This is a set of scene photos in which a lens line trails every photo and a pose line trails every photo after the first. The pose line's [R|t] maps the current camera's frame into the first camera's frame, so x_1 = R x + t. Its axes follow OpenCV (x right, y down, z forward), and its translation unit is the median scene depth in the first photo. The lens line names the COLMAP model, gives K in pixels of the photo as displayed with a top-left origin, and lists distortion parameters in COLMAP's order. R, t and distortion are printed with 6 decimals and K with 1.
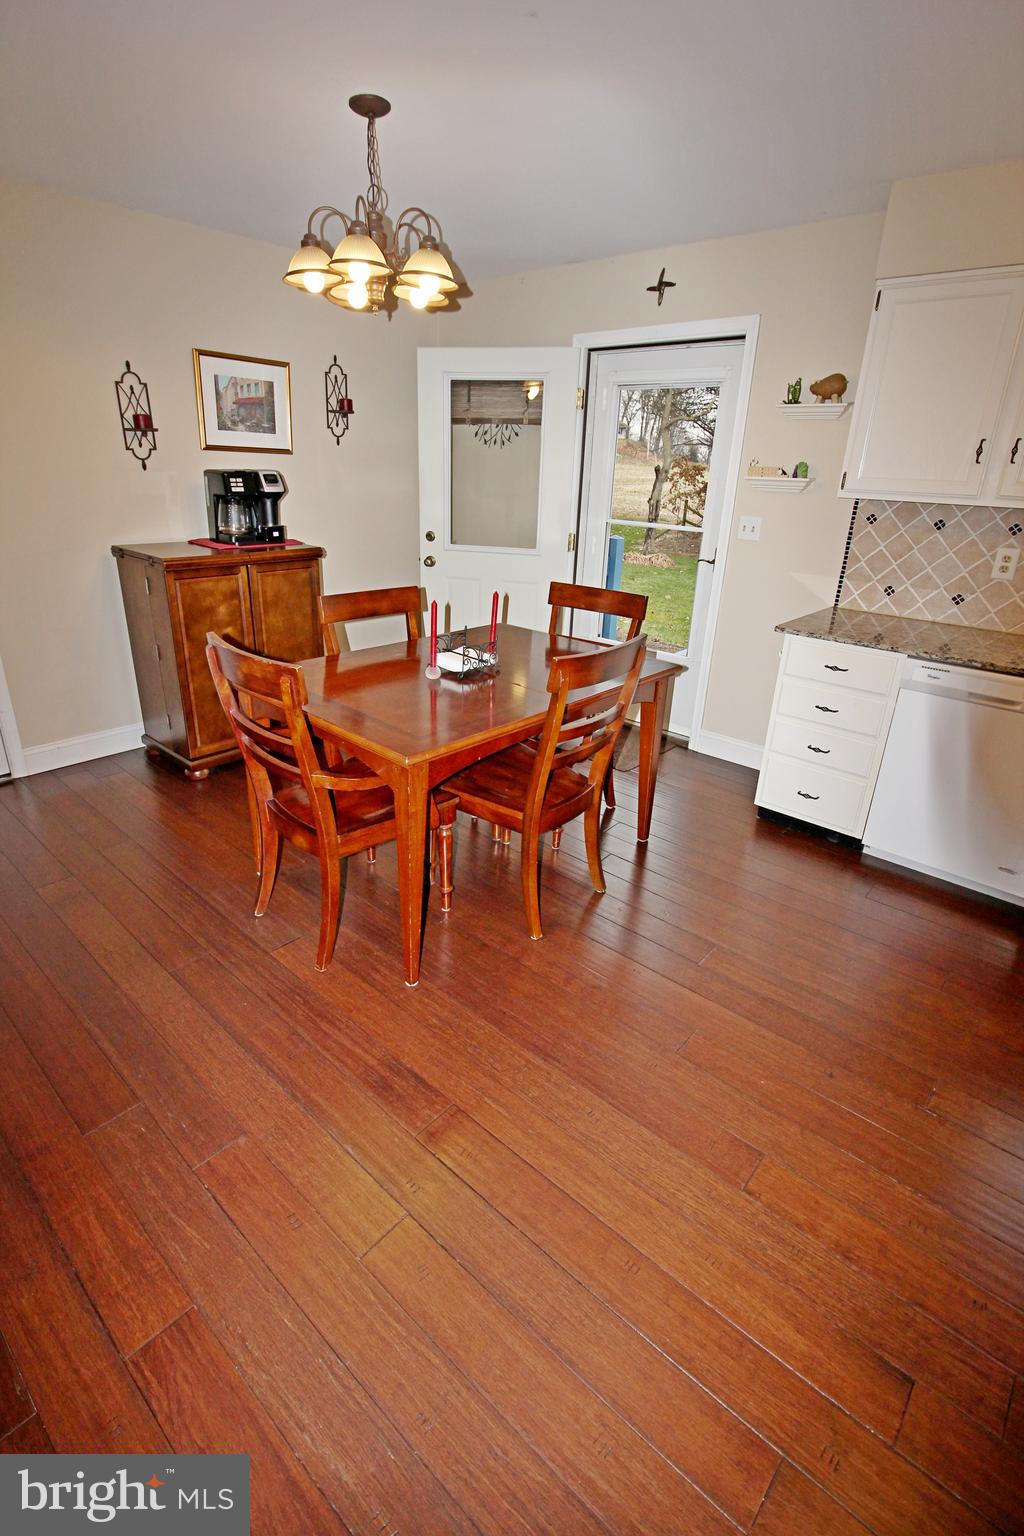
lens RADIAL K [[723.0, 0, 501.7], [0, 723.0, 764.3], [0, 0, 1]] dist [-0.003776, -0.007146]
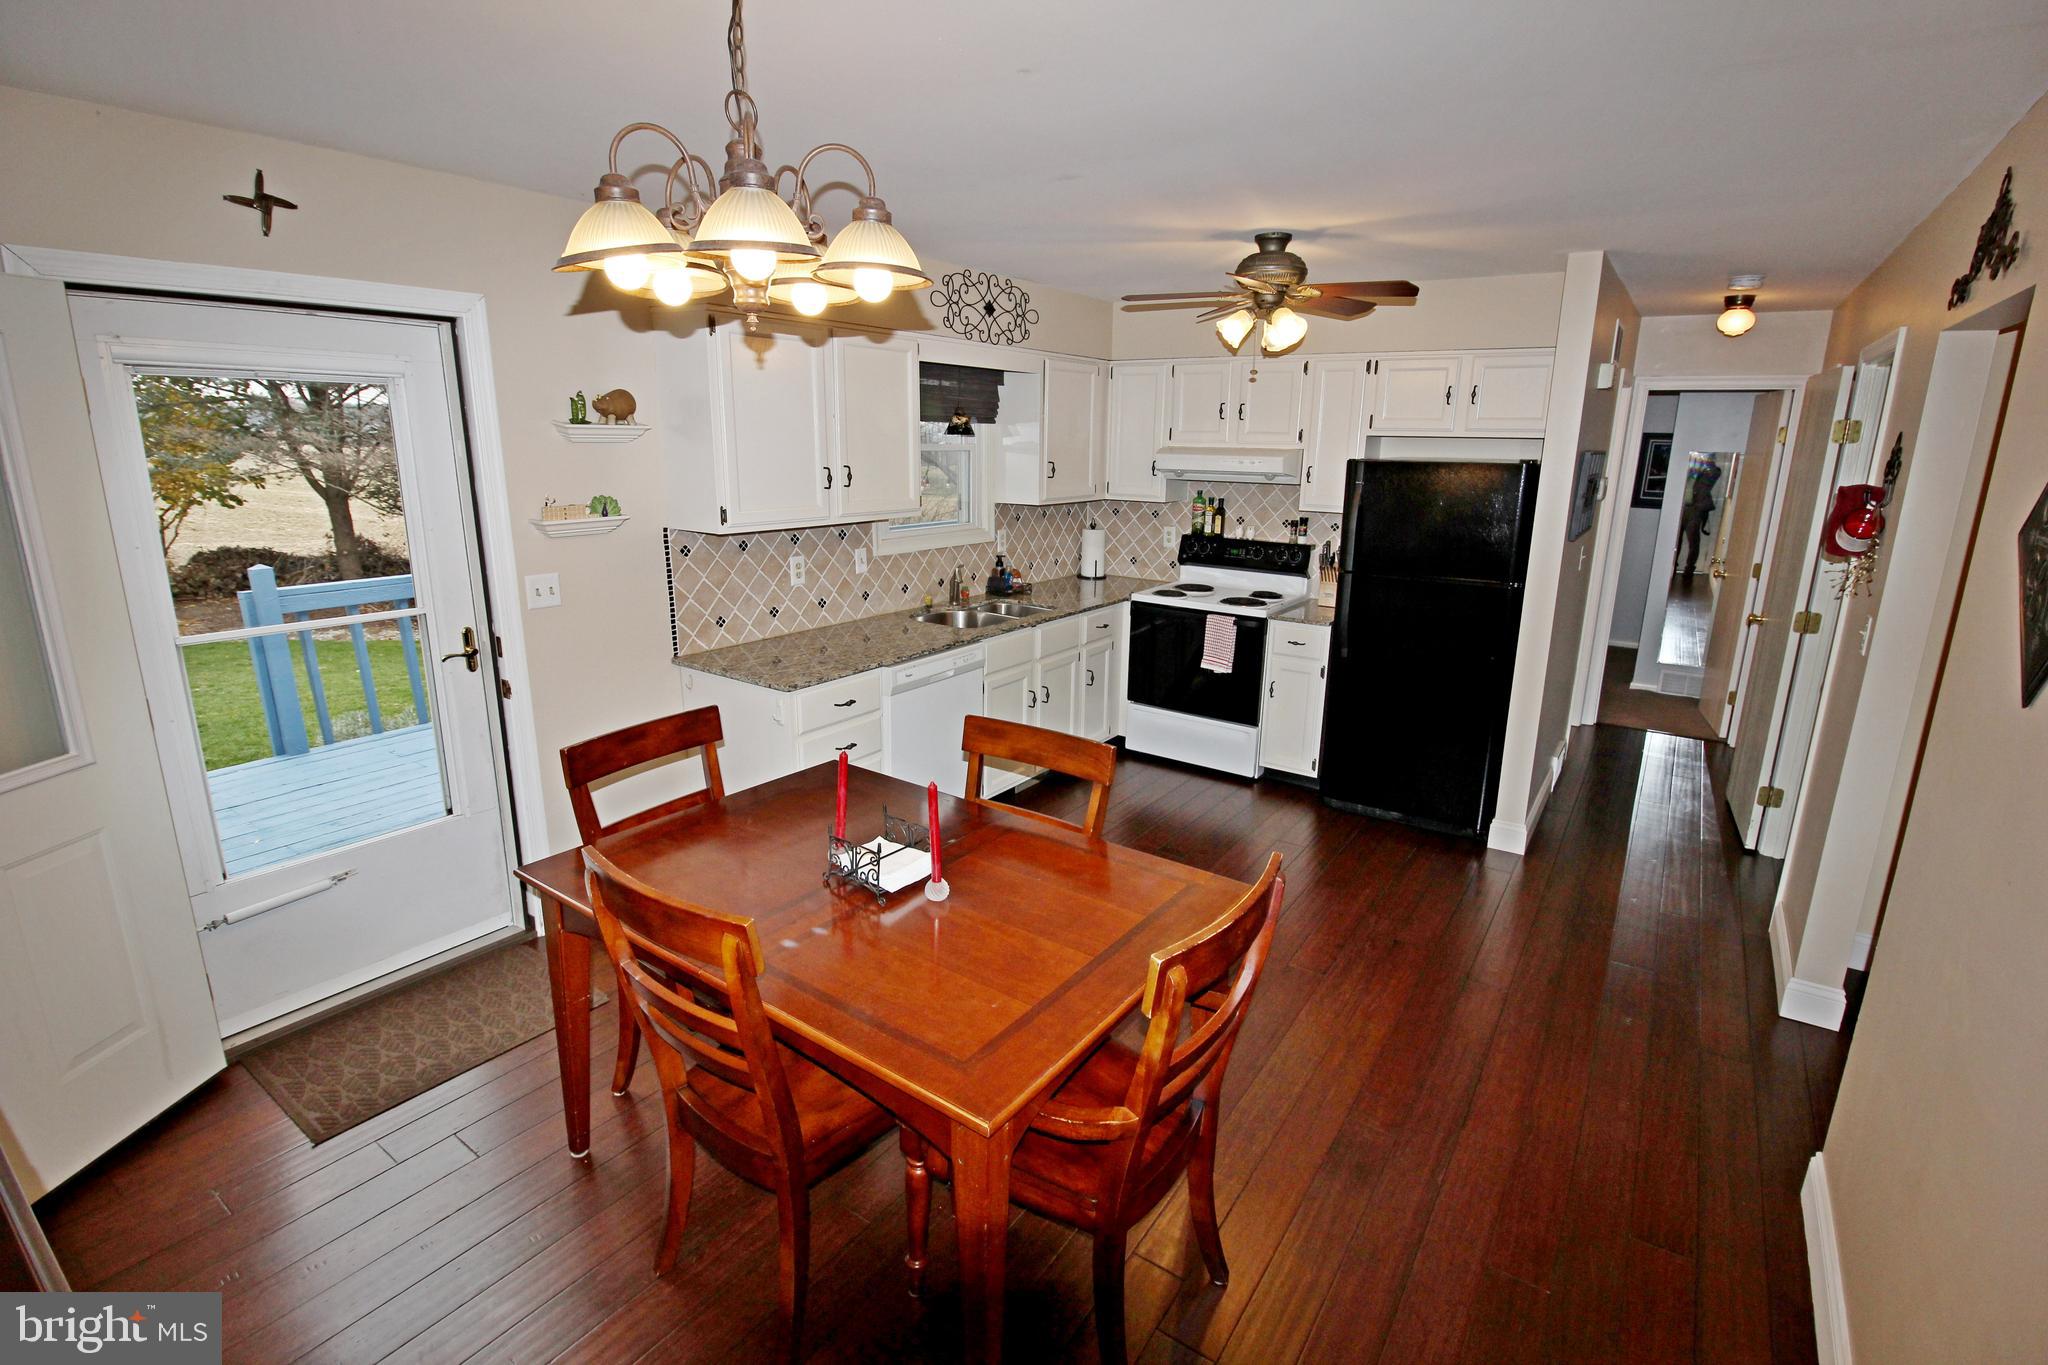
lens RADIAL K [[964.0, 0, 1037.5], [0, 964.0, 672.6], [0, 0, 1]] dist [-0.003776, -0.007146]
pose [[-0.139046, -0.275032, 0.951327, -0.616145], [0.358948, 0.881333, 0.307260, -0.378209], [-0.922942, 0.384200, -0.023823, 0.635705]]
